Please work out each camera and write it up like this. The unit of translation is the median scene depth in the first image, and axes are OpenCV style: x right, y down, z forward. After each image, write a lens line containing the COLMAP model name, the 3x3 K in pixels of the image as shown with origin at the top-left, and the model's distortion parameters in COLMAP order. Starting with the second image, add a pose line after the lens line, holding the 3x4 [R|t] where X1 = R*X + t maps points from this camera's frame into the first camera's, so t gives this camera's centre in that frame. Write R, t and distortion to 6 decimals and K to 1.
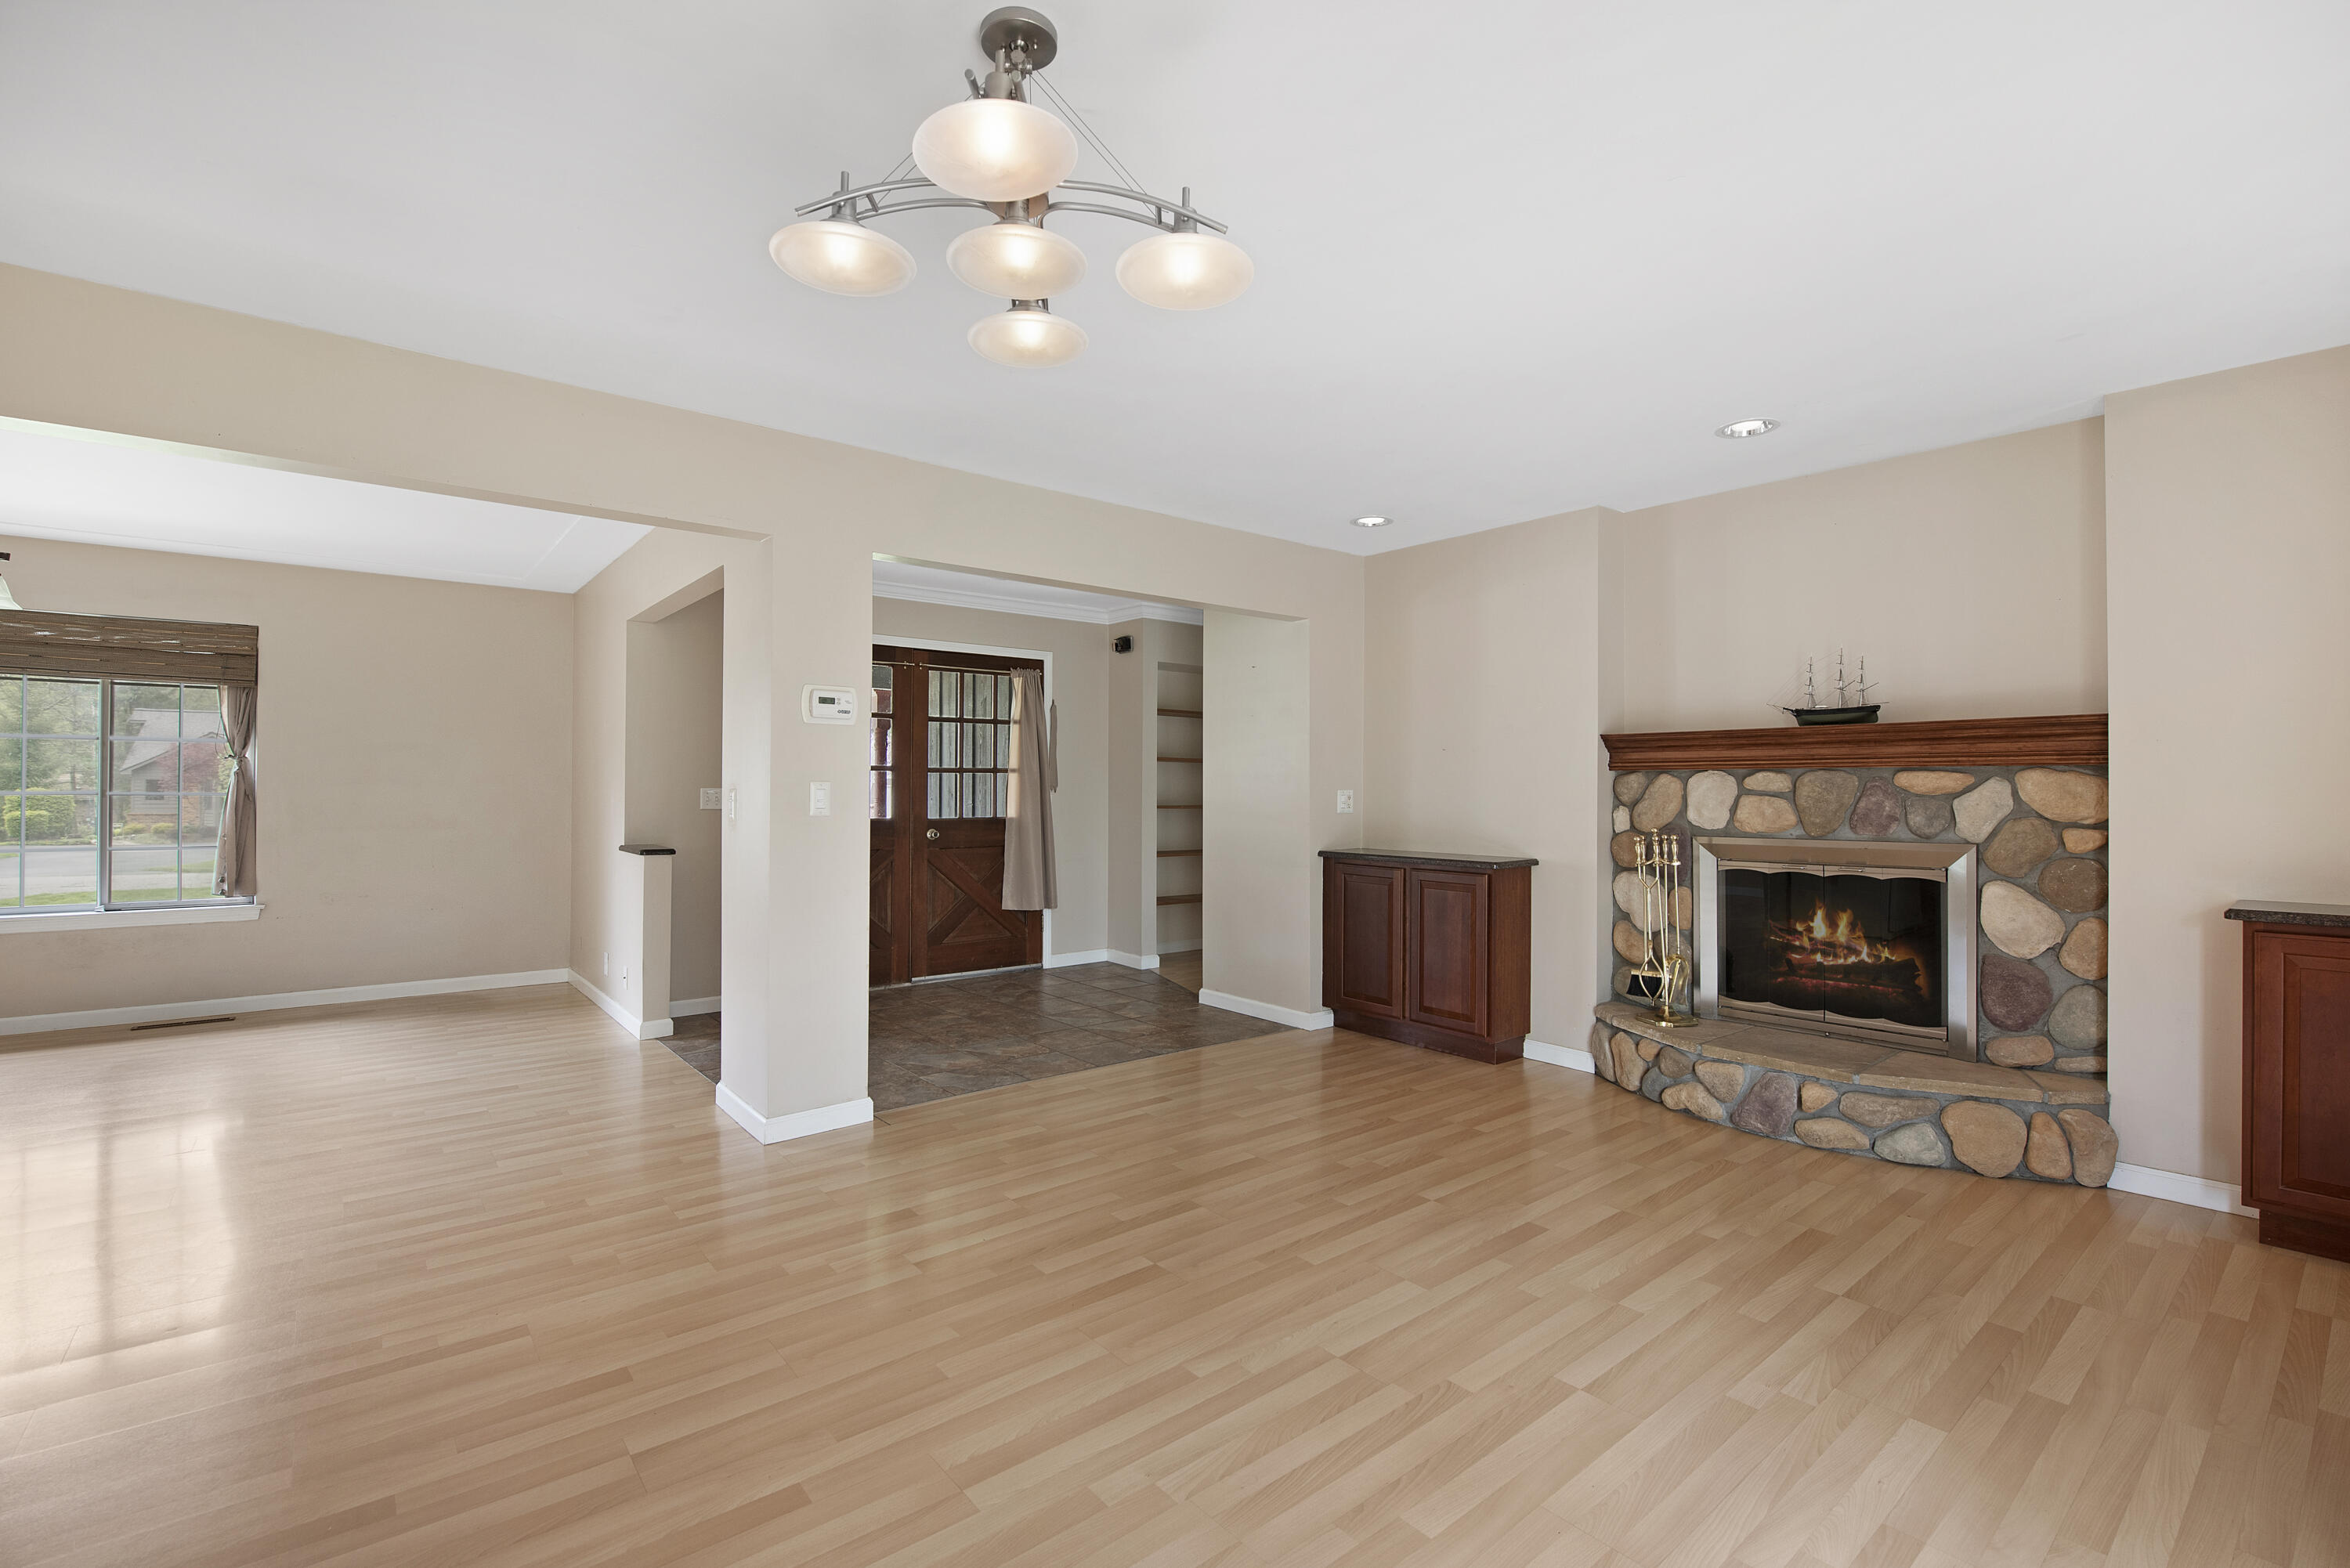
lens RADIAL K [[1039.4, 0, 1162.7], [0, 1039.4, 775.7], [0, 0, 1]] dist [-0.007376, 0.002709]
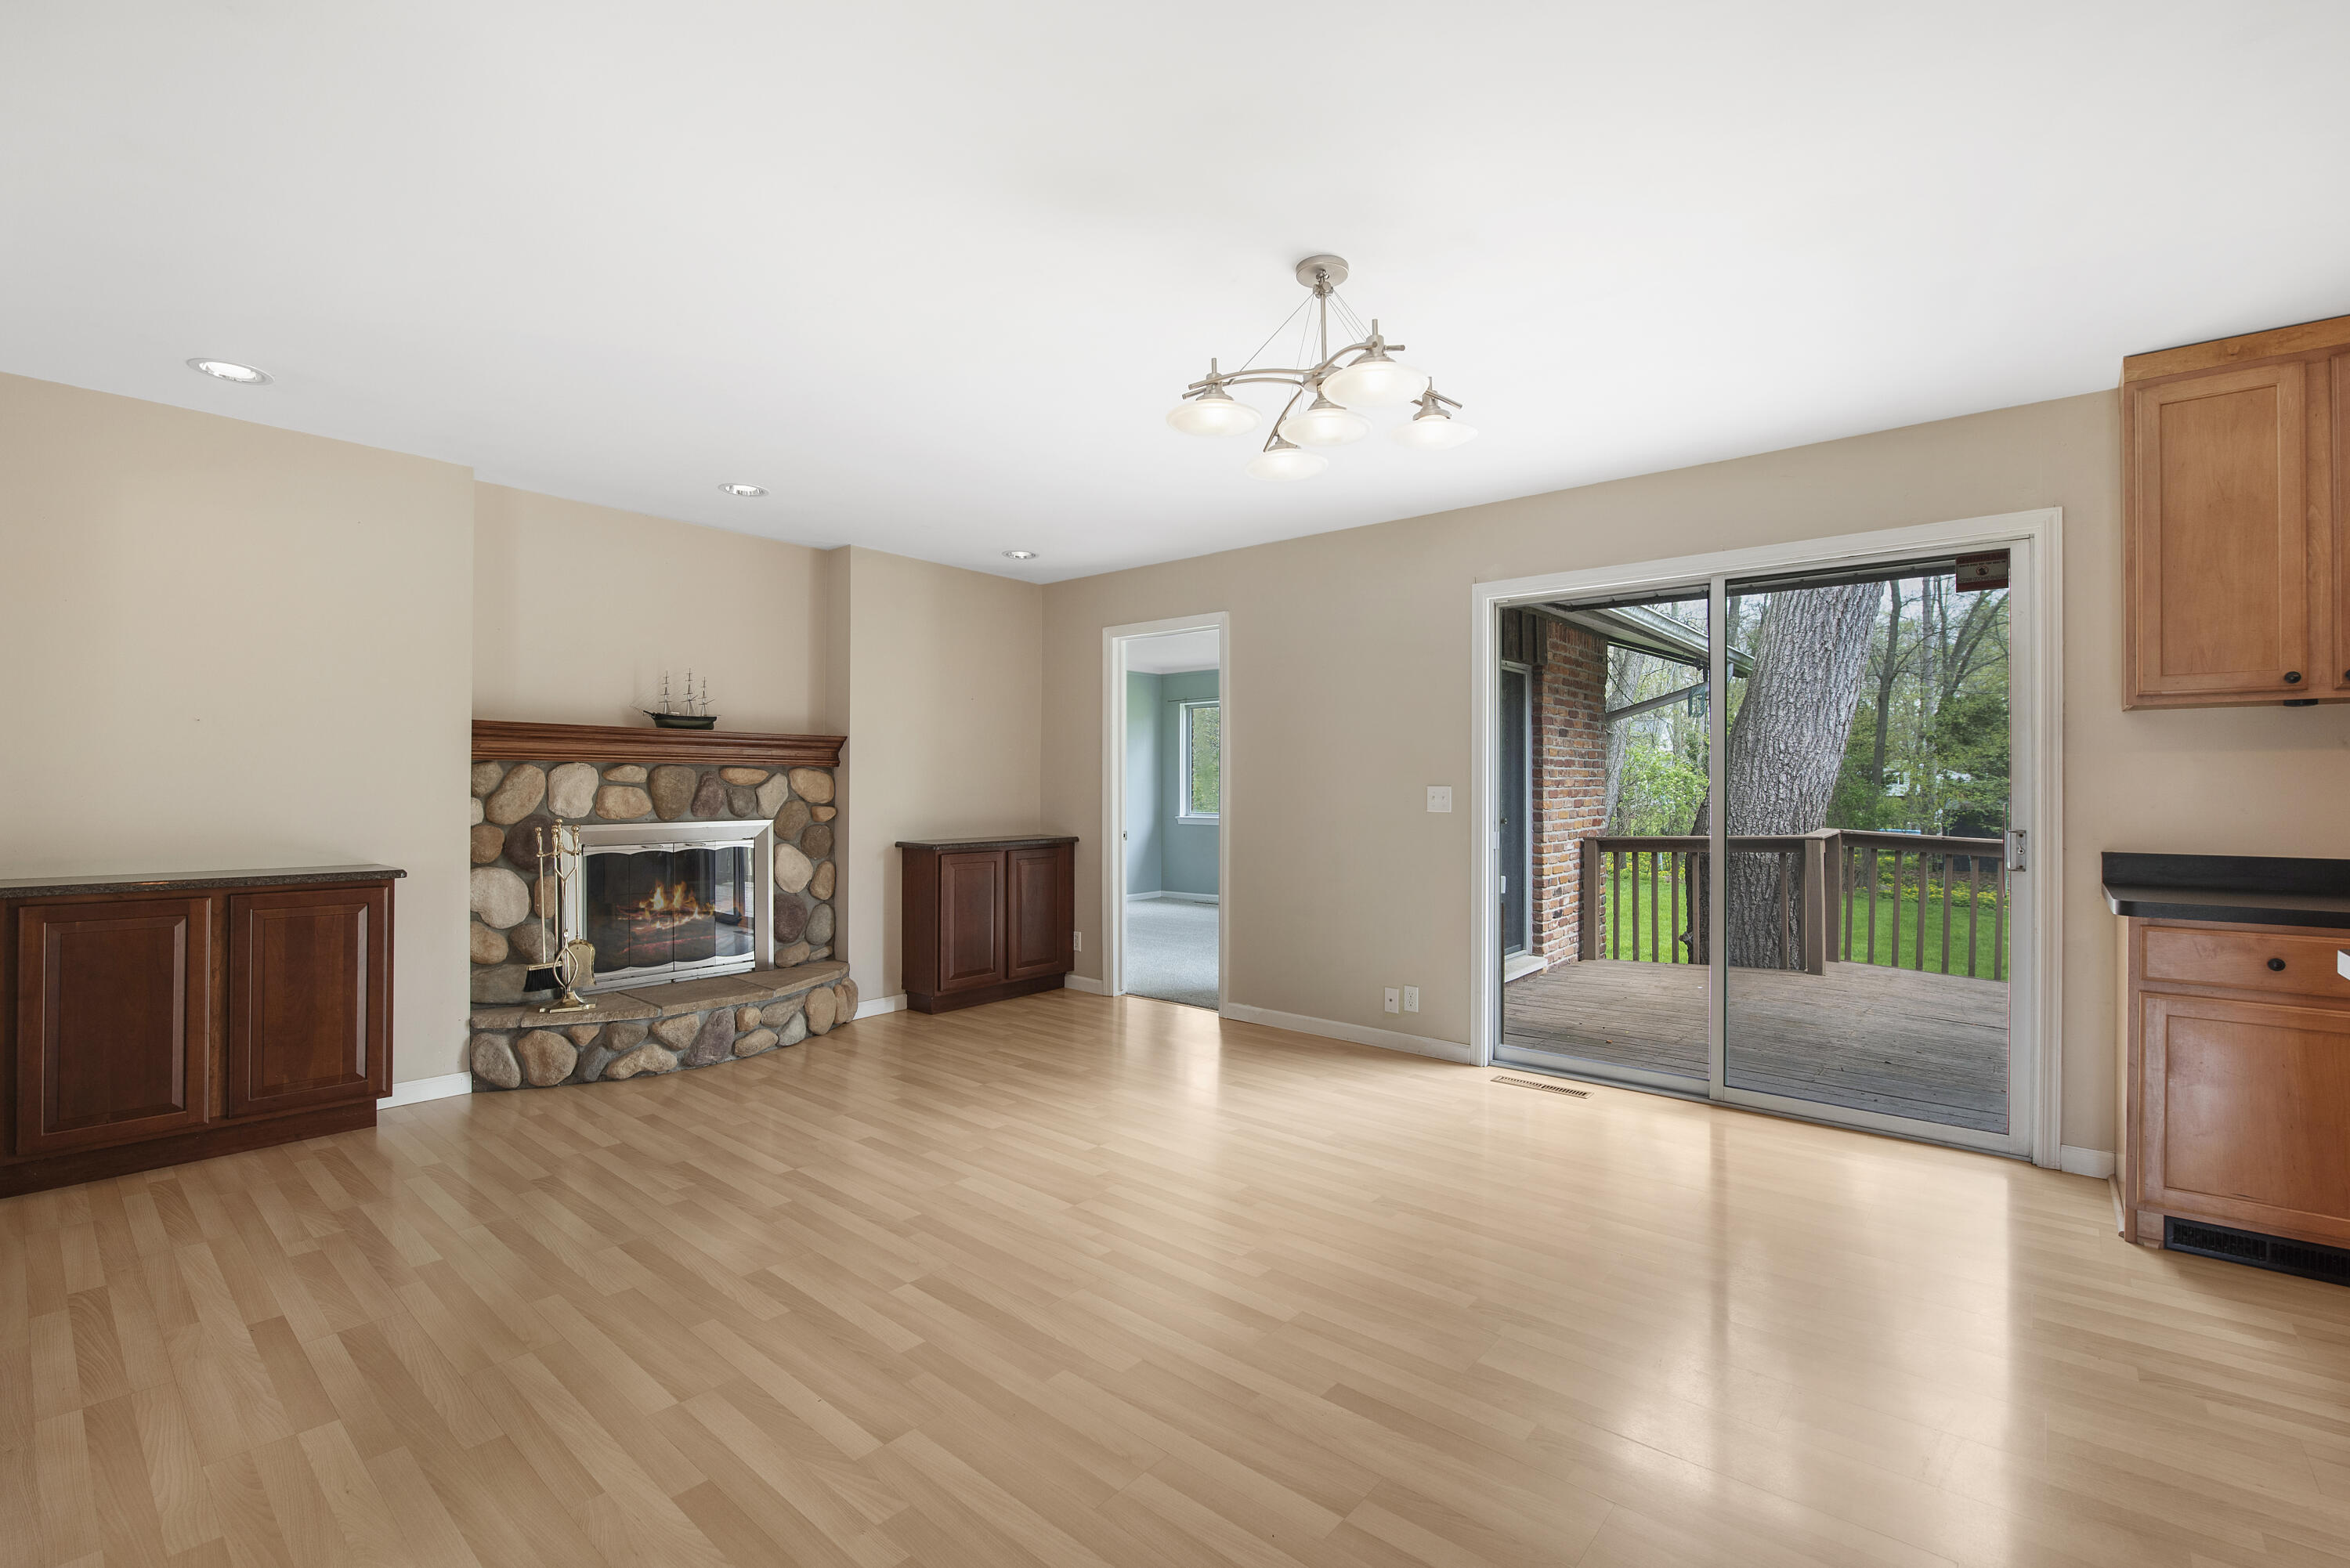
lens RADIAL K [[1039.4, 0, 1175.4], [0, 1039.4, 786.4], [0, 0, 1]] dist [-0.007376, 0.002709]
pose [[-0.177821, -0.005358, 0.984048, -0.661507], [-0.021039, 0.999777, 0.001642, 0.004954], [-0.983838, -0.020411, -0.177894, 0.629477]]
